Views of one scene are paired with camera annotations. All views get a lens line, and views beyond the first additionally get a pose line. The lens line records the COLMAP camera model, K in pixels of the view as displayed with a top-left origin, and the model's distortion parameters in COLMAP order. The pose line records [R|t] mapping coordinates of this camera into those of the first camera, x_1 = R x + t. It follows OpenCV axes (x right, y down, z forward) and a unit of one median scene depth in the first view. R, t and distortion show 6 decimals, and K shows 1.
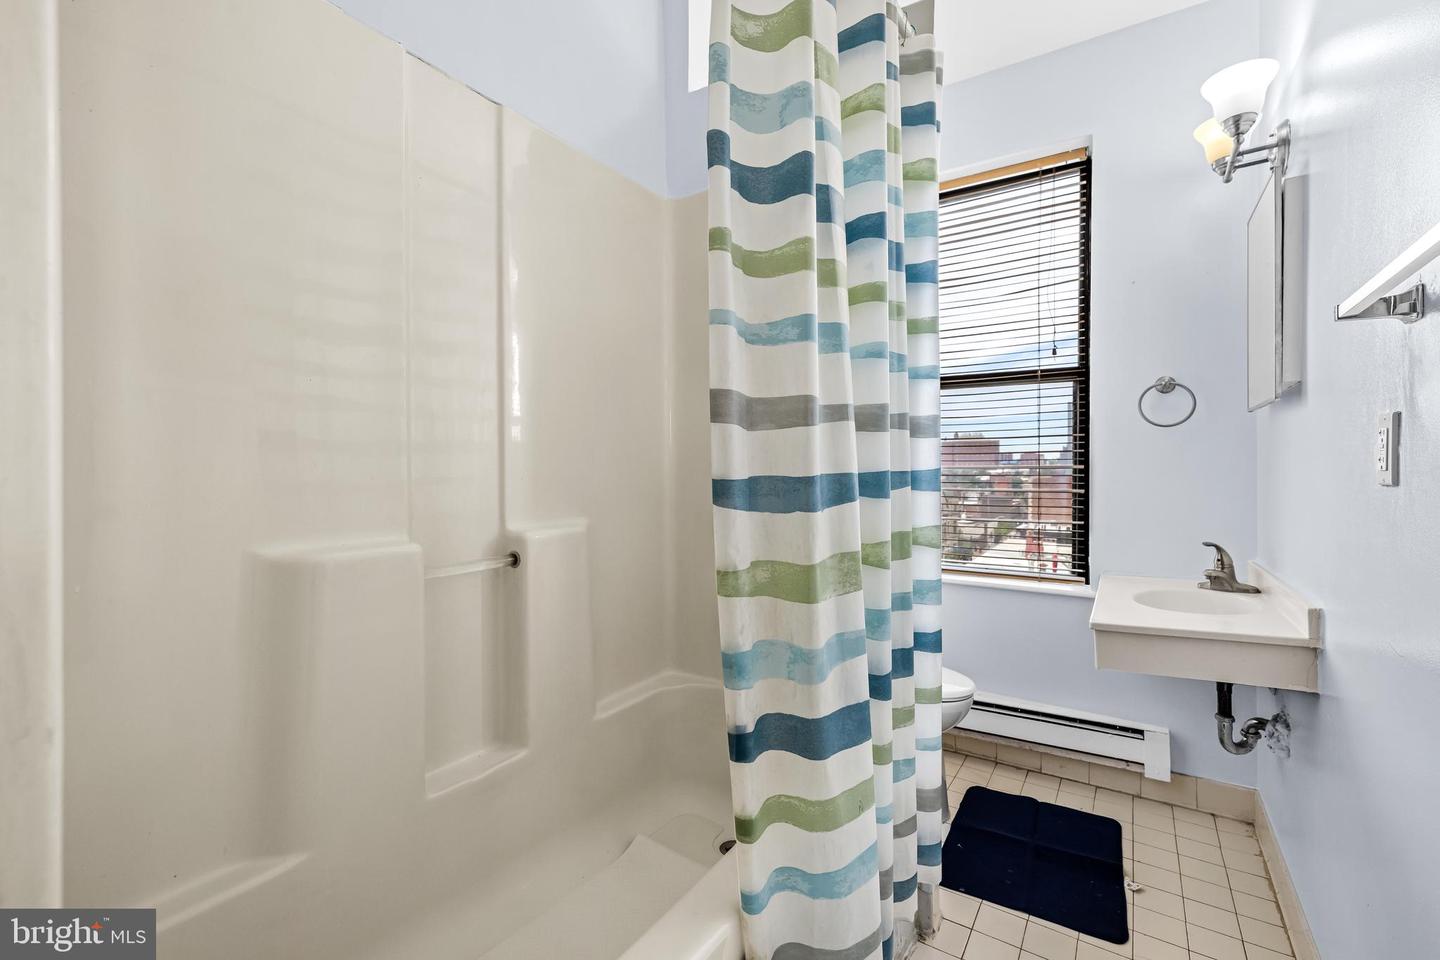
lens RADIAL K [[608.6, 0, 723.3], [0, 608.6, 475.2], [0, 0, 1]] dist [0.000577, -0.000010]
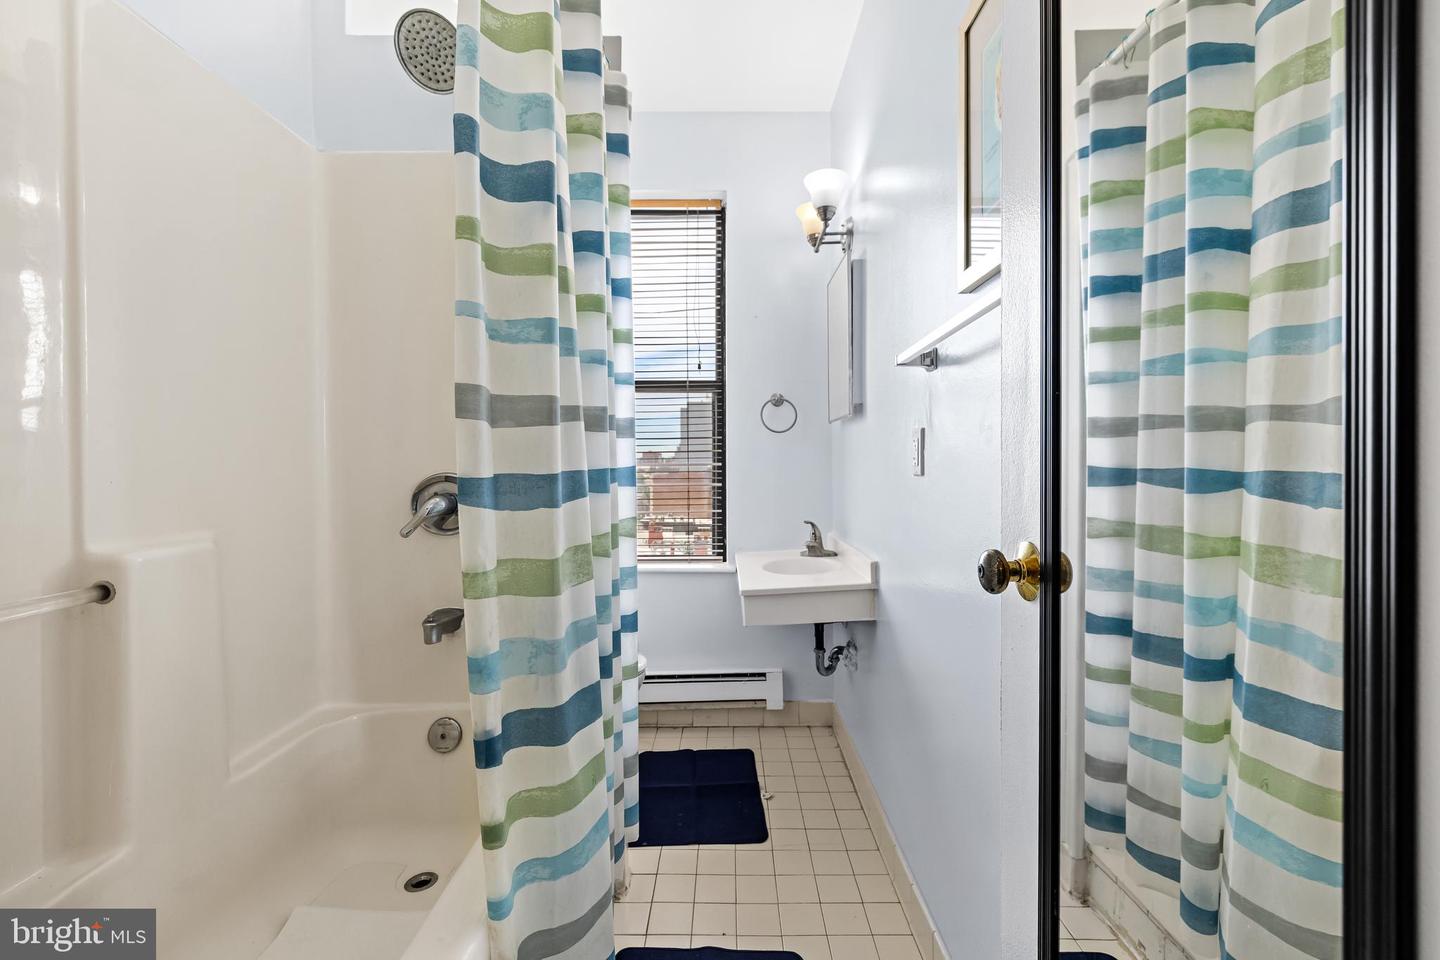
lens RADIAL K [[609.2, 0, 715.3], [0, 609.2, 472.2], [0, 0, 1]] dist [-0.001158, 0.000125]
pose [[0.842982, -0.010278, 0.537843, -0.102809], [0.011404, 0.999934, 0.001236, 0.000784], [-0.537821, 0.005091, 0.843044, -0.013937]]
